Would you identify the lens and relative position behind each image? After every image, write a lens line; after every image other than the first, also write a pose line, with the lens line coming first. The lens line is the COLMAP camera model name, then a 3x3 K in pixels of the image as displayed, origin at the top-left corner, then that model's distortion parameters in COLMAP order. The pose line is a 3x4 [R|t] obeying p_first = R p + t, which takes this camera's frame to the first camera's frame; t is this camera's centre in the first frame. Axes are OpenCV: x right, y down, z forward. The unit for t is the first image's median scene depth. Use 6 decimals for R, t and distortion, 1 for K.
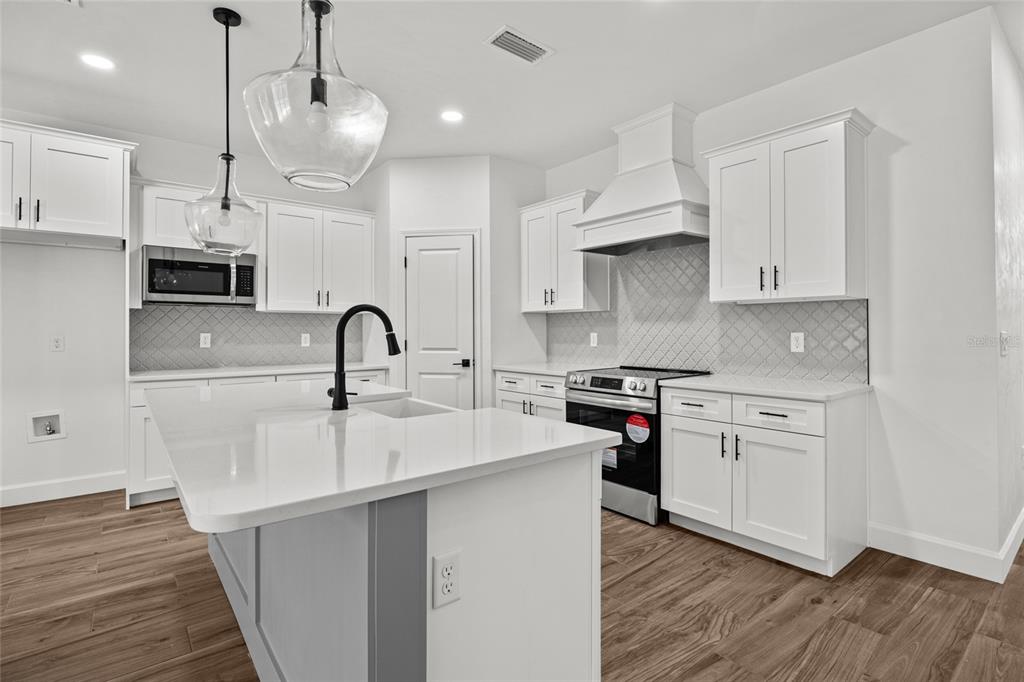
lens RADIAL K [[494.4, 0, 512.8], [0, 494.4, 335.6], [0, 0, 1]] dist [0.000148, 0.000030]
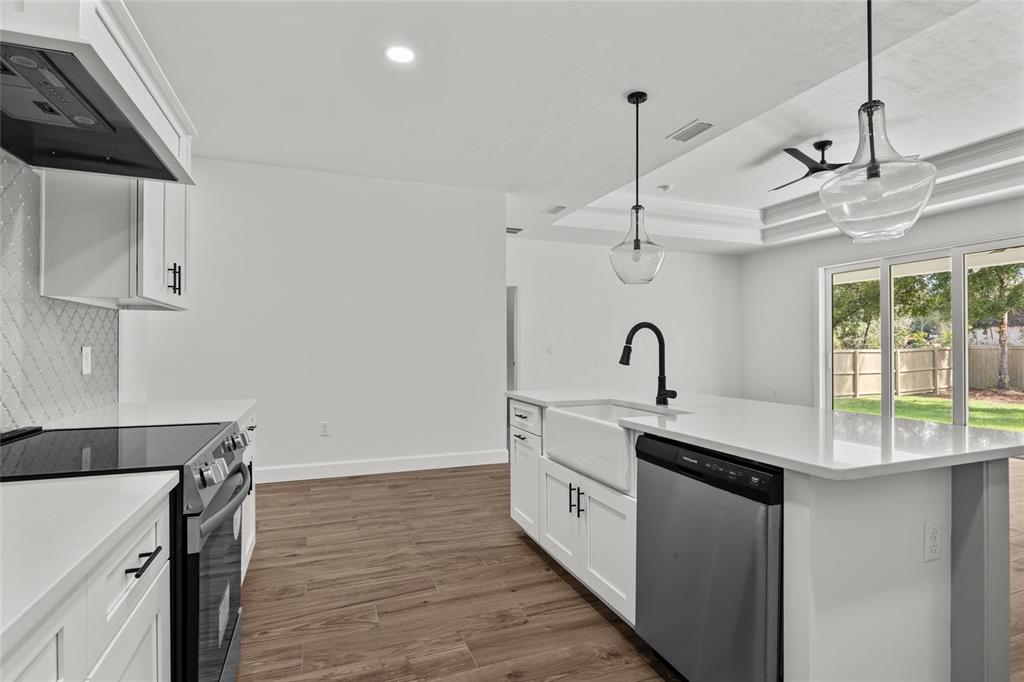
lens RADIAL K [[494.4, 0, 510.1], [0, 494.4, 342.5], [0, 0, 1]] dist [0.000148, 0.000030]
pose [[-0.953377, 0.000741, 0.301780, -0.295210], [-0.000381, 0.999993, -0.003658, -0.013360], [-0.301781, -0.003603, -0.953371, 1.928082]]
